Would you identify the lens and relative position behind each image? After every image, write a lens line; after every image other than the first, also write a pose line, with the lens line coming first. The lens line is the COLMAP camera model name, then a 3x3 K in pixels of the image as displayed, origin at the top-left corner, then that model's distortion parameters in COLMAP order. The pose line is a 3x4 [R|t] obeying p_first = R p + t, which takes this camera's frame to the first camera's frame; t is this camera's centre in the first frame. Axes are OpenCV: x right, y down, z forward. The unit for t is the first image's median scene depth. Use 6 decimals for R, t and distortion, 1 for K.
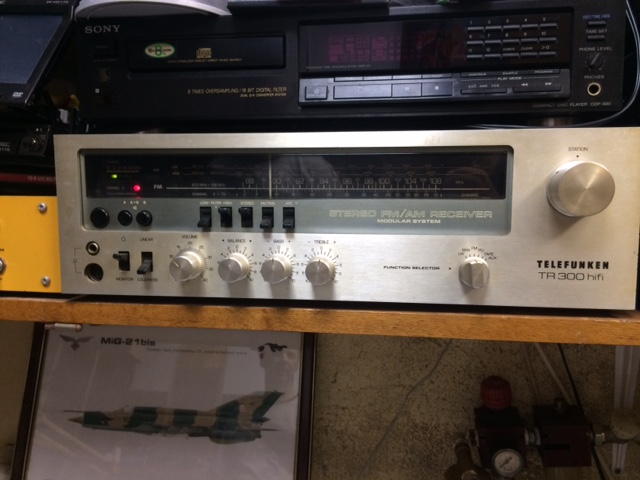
lens RADIAL K [[520.7, 0, 320.0], [0, 520.7, 240.0], [0, 0, 1]] dist [0.073393, -0.108090]
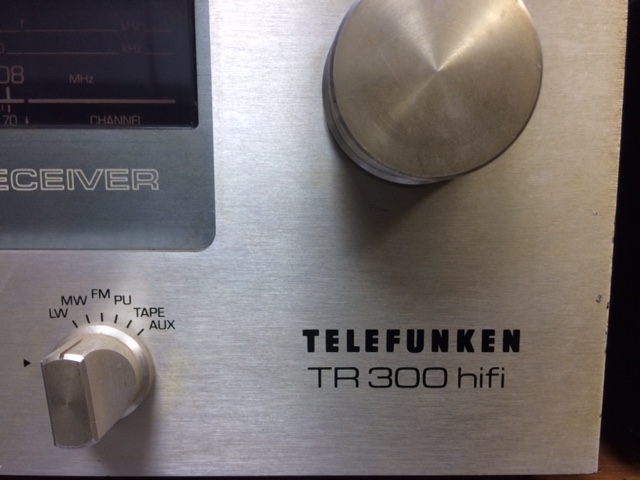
lens RADIAL K [[520.7, 0, 320.0], [0, 520.7, 240.0], [0, 0, 1]] dist [0.073393, -0.108090]
pose [[0.990765, -0.020154, 0.134085, 0.385247], [0.015184, 0.999163, 0.037984, -0.024778], [-0.134739, -0.035597, 0.990242, 0.702256]]
